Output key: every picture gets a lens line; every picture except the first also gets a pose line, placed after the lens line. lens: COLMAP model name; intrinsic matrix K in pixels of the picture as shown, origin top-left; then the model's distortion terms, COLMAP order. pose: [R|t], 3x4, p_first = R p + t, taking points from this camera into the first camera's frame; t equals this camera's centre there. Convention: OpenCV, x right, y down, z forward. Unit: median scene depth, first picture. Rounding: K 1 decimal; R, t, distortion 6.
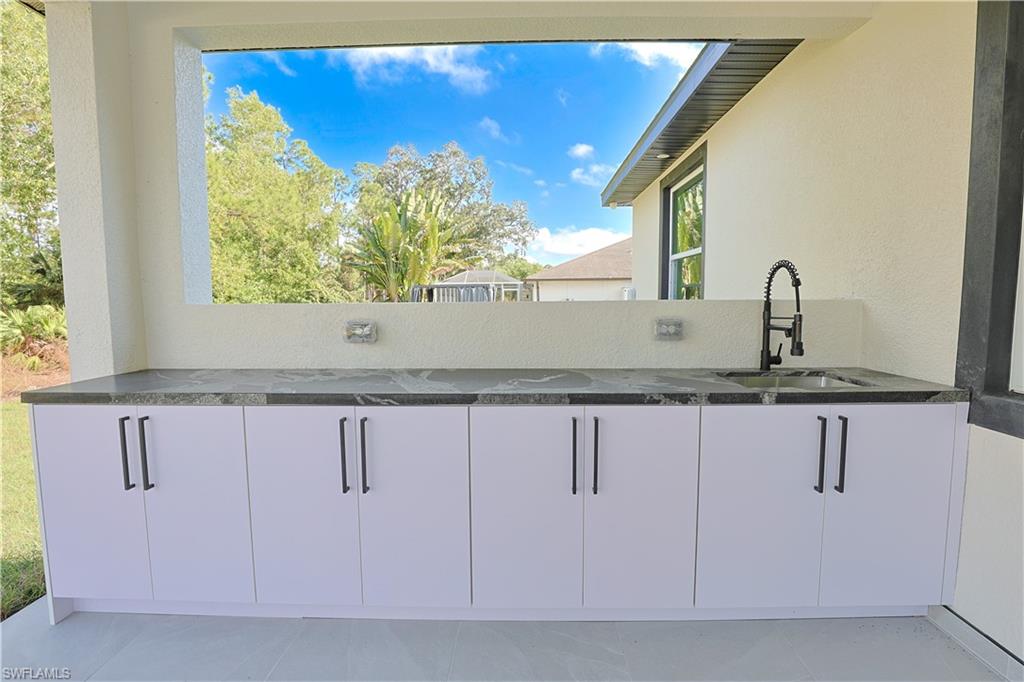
lens RADIAL K [[491.8, 0, 516.7], [0, 491.8, 342.3], [0, 0, 1]] dist [-0.038909, -0.000091]
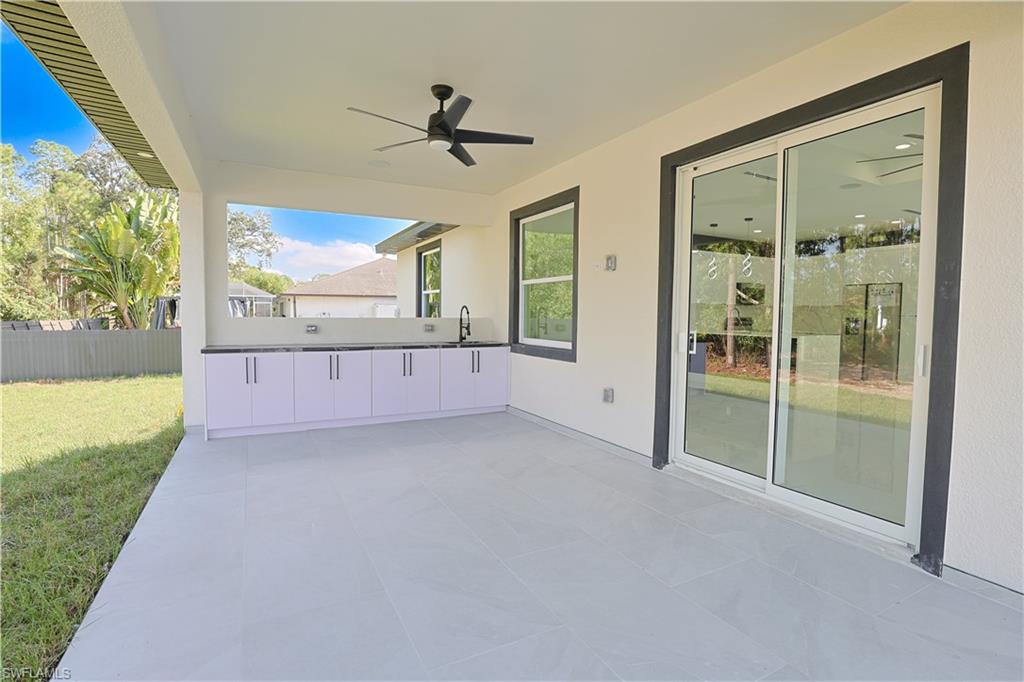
lens RADIAL K [[491.8, 0, 516.7], [0, 491.8, 342.3], [0, 0, 1]] dist [-0.038909, -0.000091]
pose [[0.871002, -0.013742, 0.491088, -0.267794], [0.027498, 0.999405, -0.020805, 0.053933], [-0.490510, 0.031625, 0.870862, -0.717360]]
